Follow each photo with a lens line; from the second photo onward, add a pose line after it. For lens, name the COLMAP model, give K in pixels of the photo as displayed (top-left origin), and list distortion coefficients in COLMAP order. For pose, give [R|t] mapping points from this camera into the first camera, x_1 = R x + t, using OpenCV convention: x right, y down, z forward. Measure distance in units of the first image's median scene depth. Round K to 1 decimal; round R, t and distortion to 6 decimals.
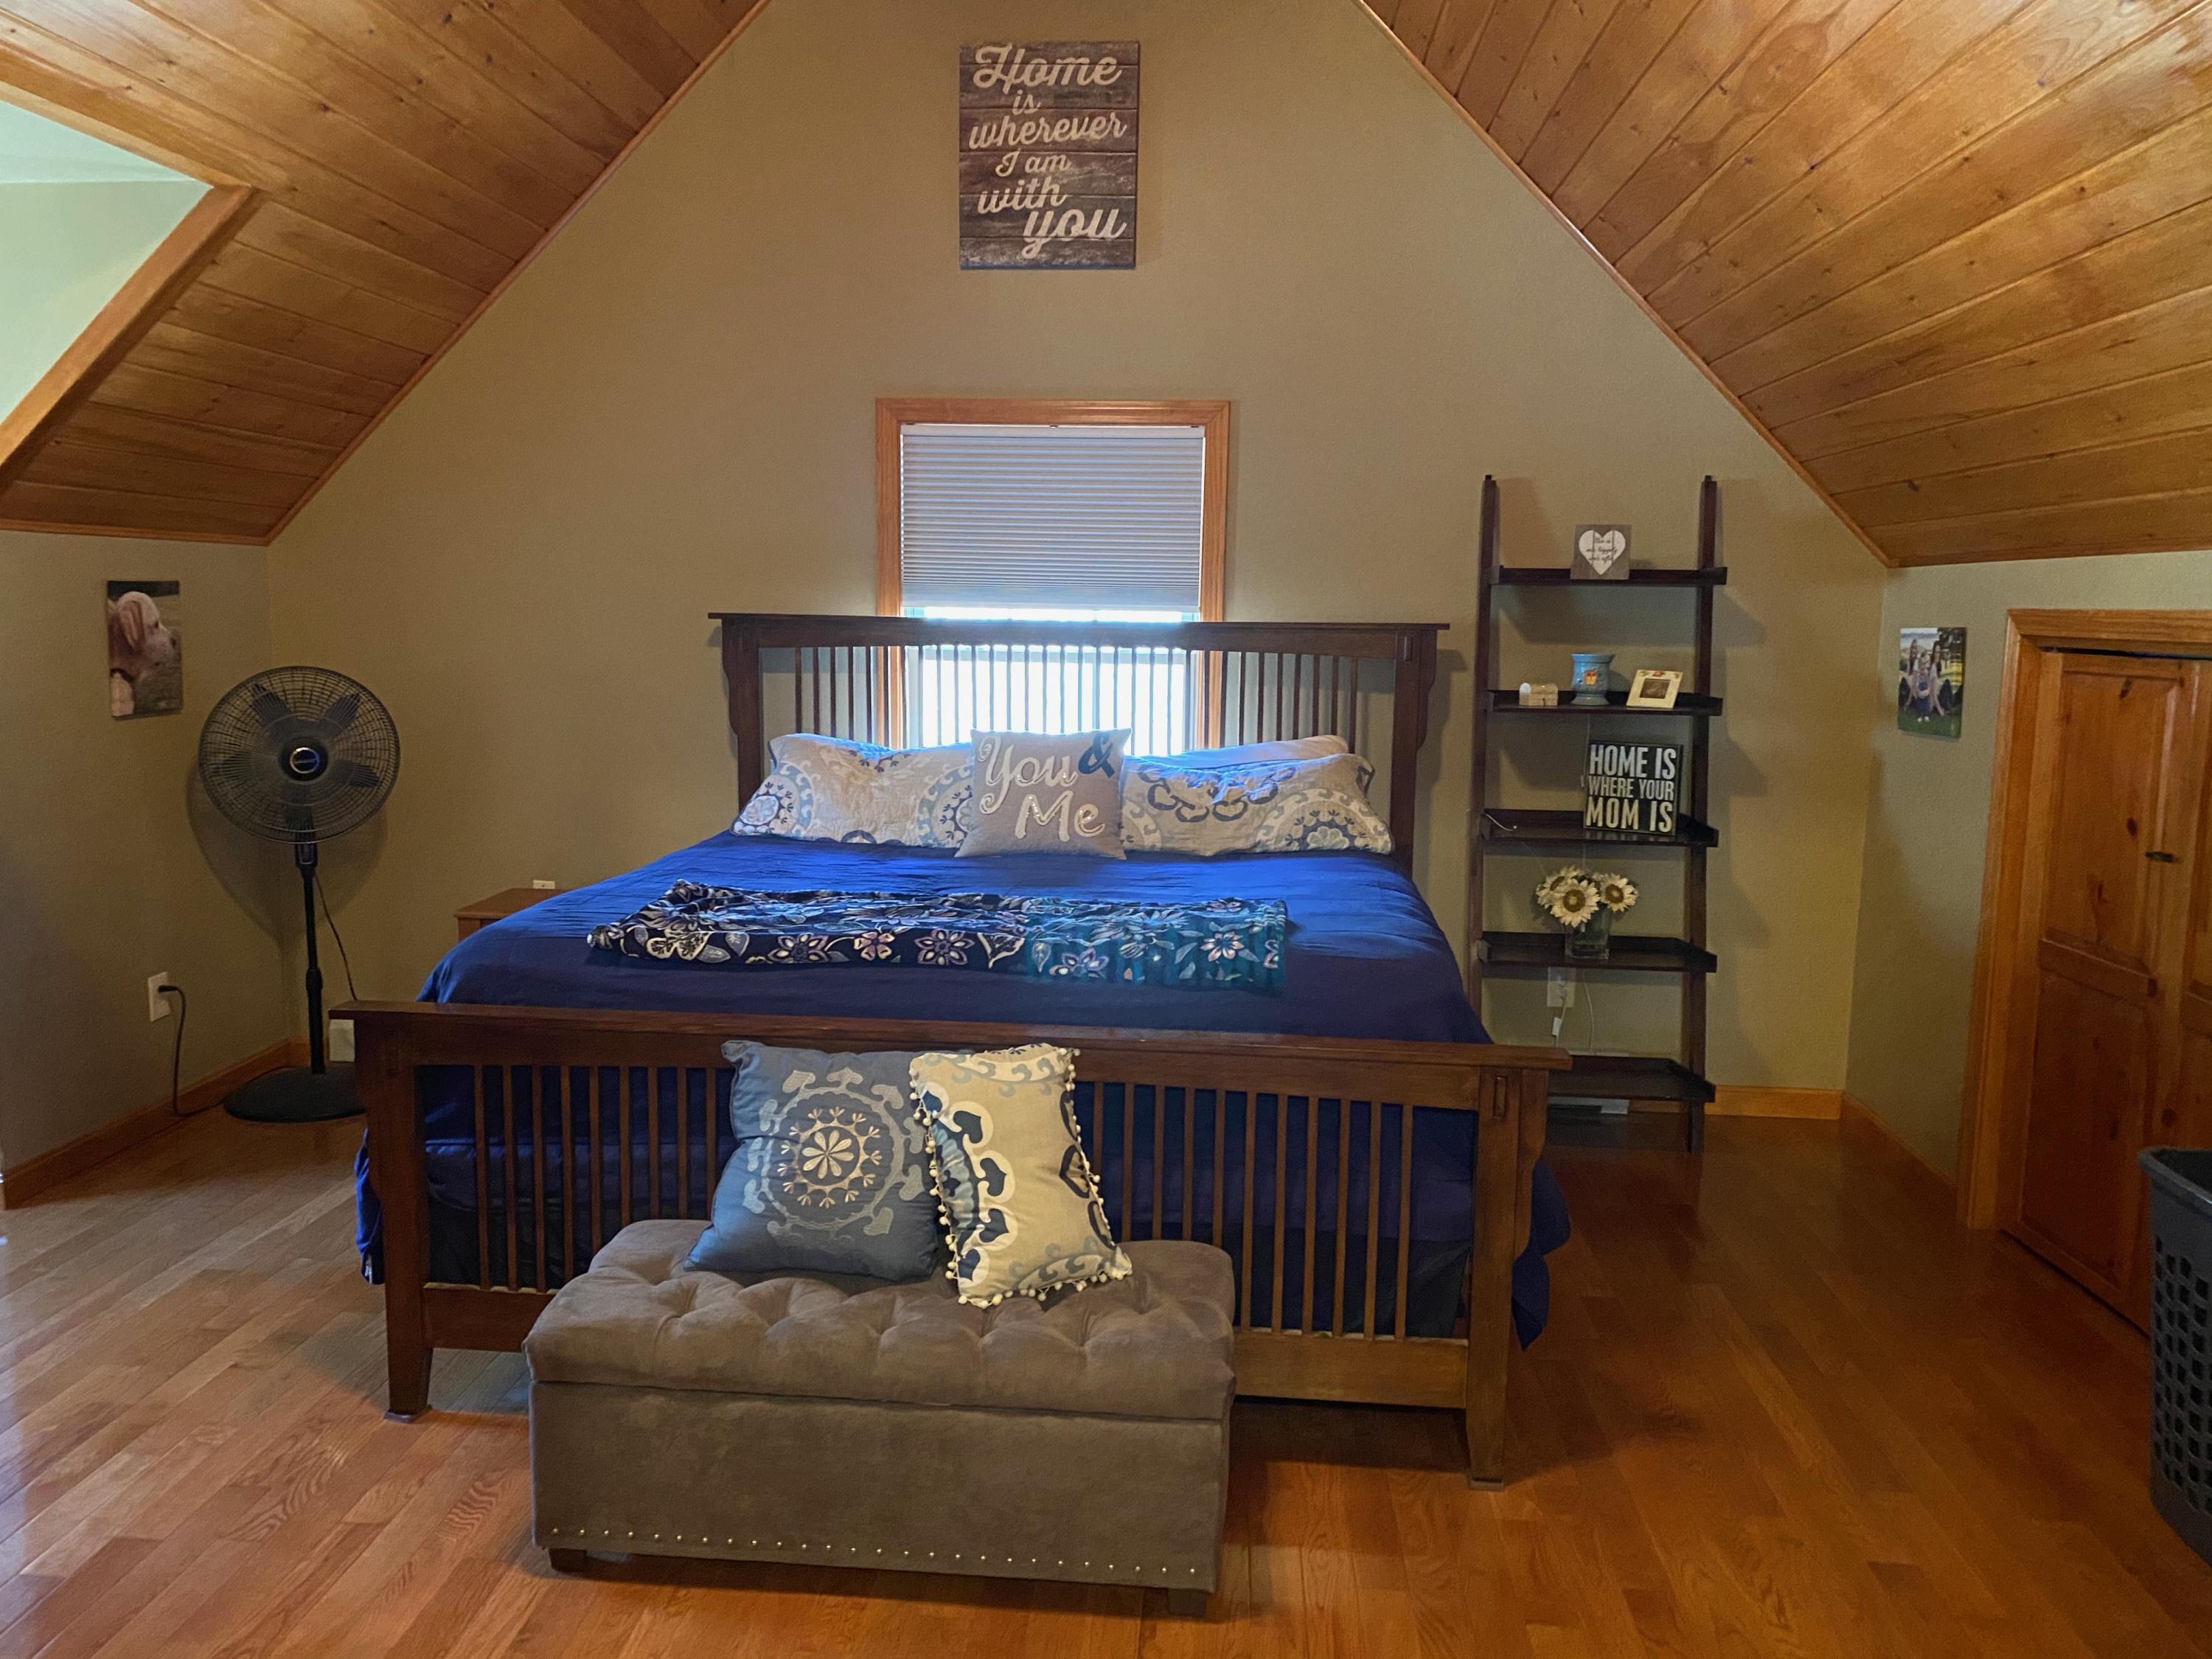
lens RADIAL K [[1677.2, 0, 1106.0], [0, 1677.2, 829.5], [0, 0, 1]] dist [0.075940, -0.094261]
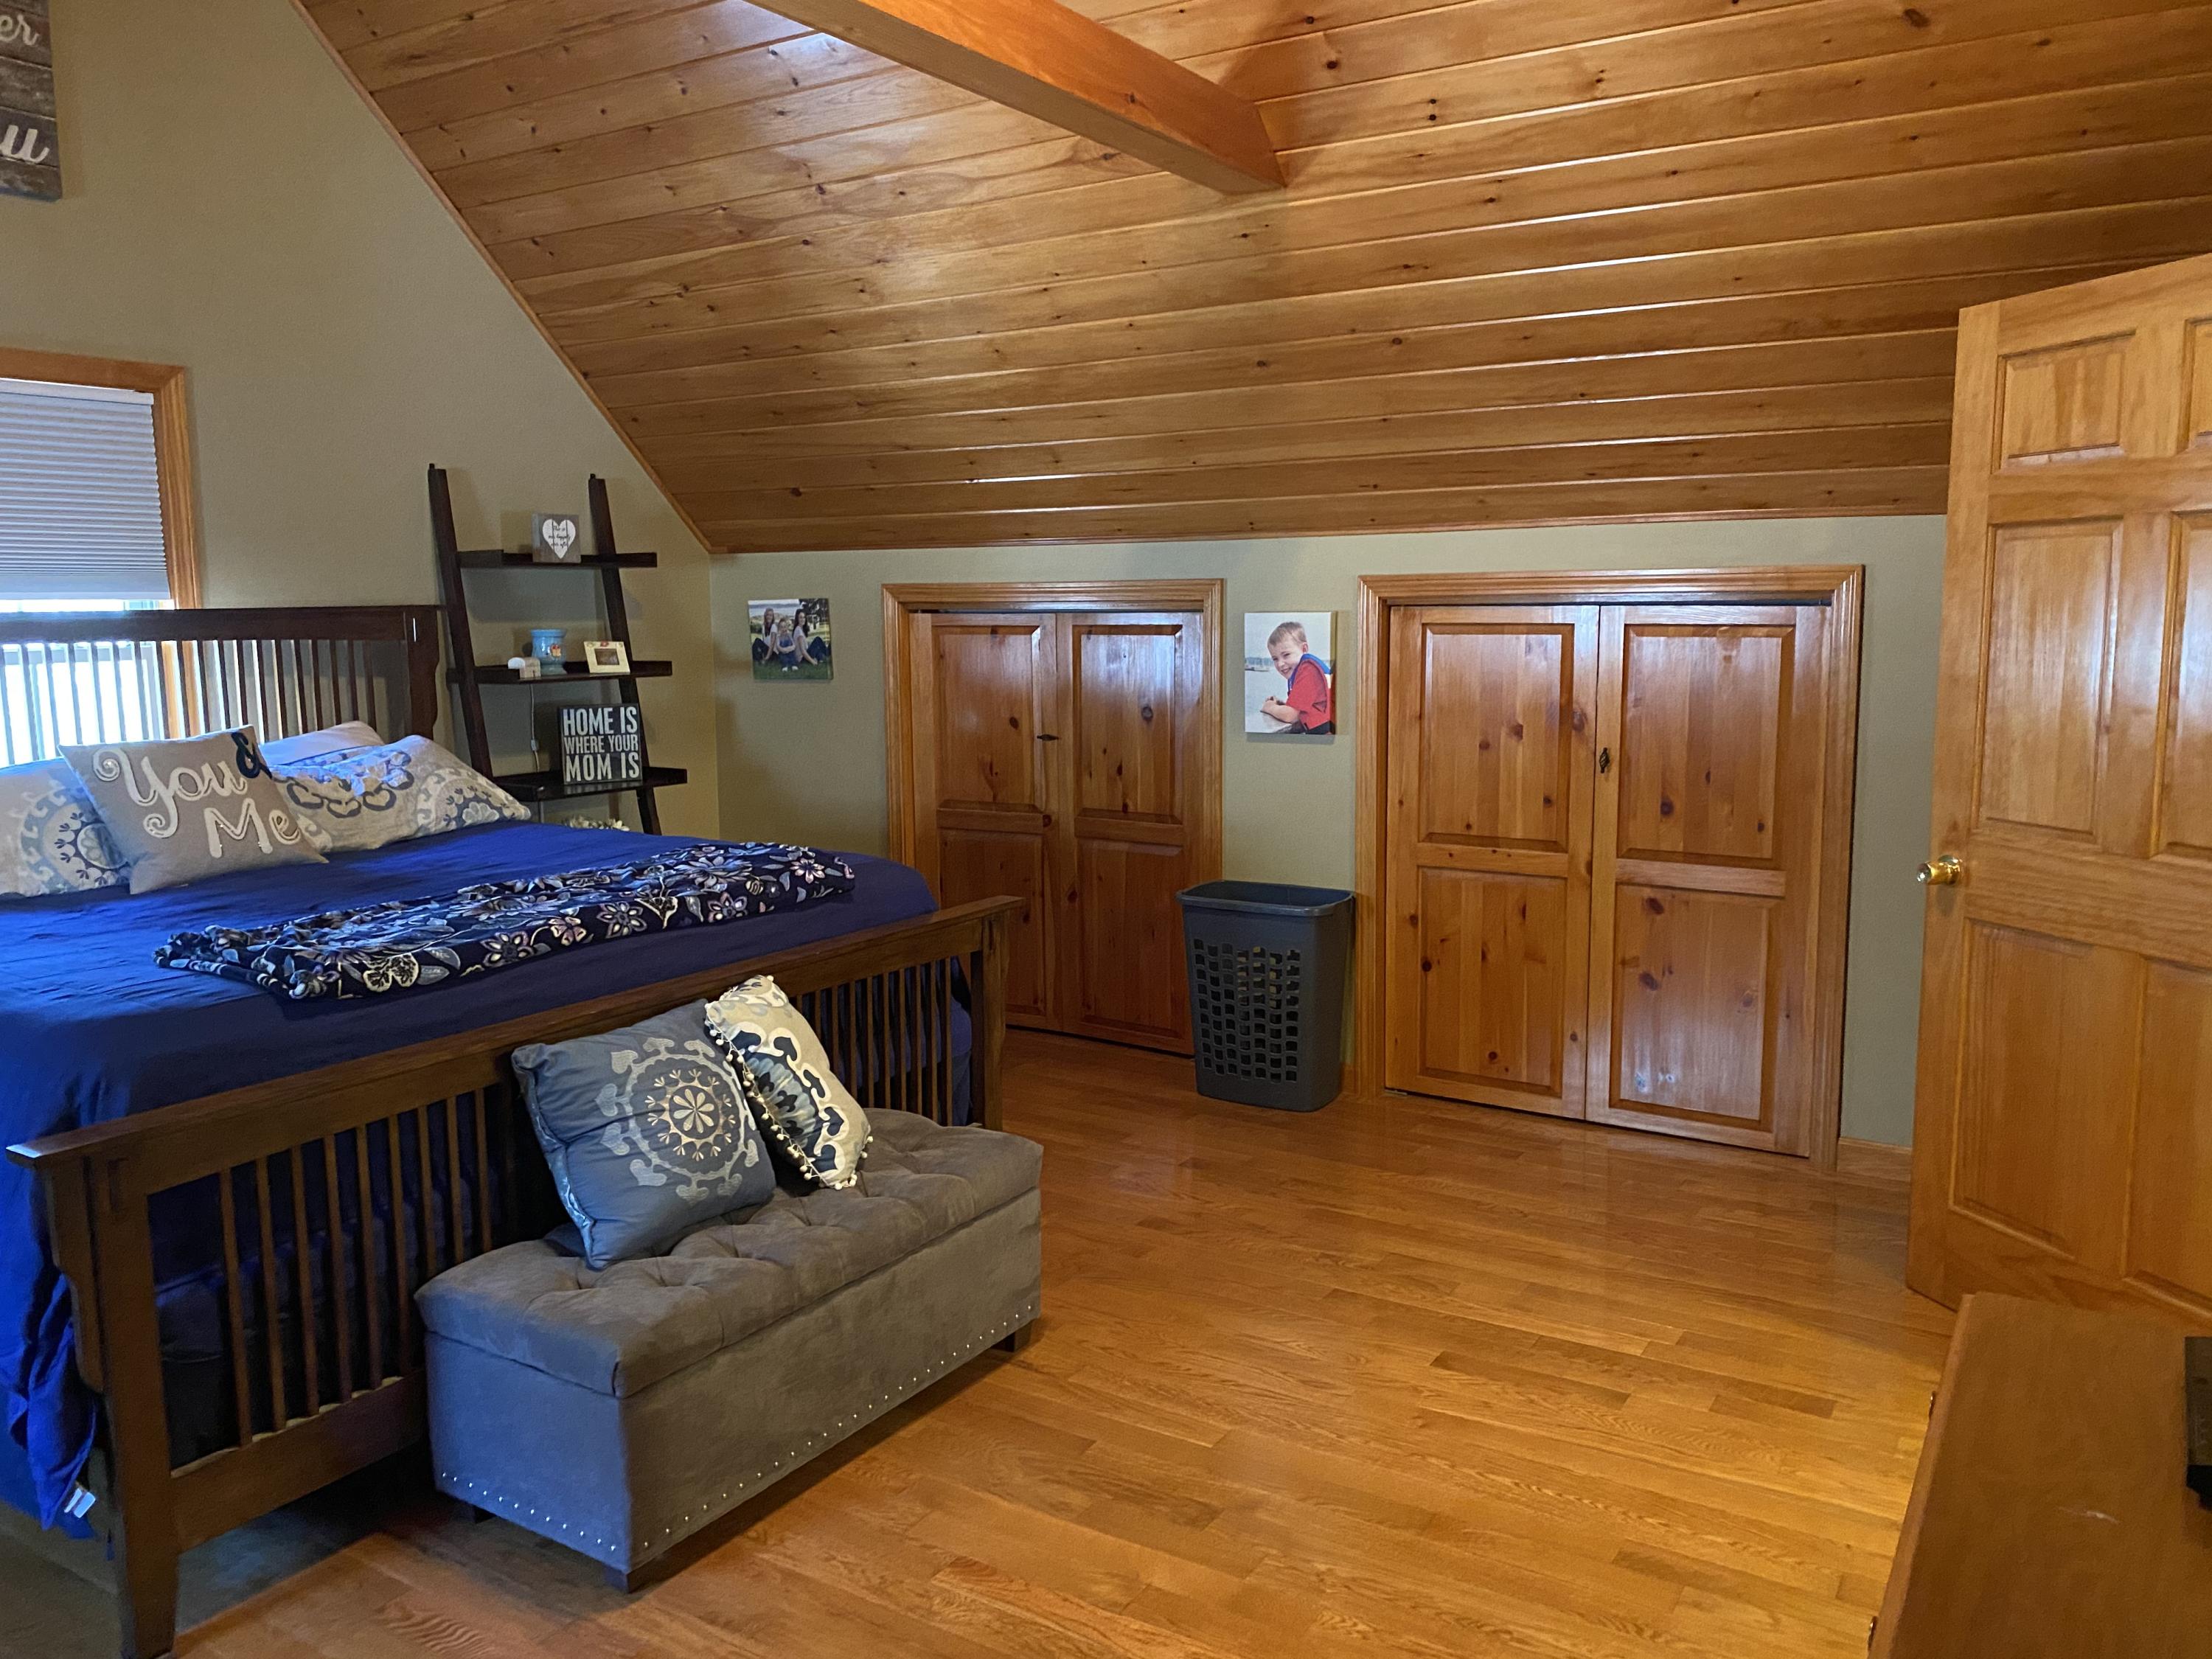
lens RADIAL K [[1677.2, 0, 1106.0], [0, 1677.2, 829.5], [0, 0, 1]] dist [0.075940, -0.094261]
pose [[0.474702, -0.143144, 0.868428, -0.589280], [0.135595, 0.986800, 0.088537, -0.024605], [-0.869639, 0.075726, 0.487846, 0.157641]]
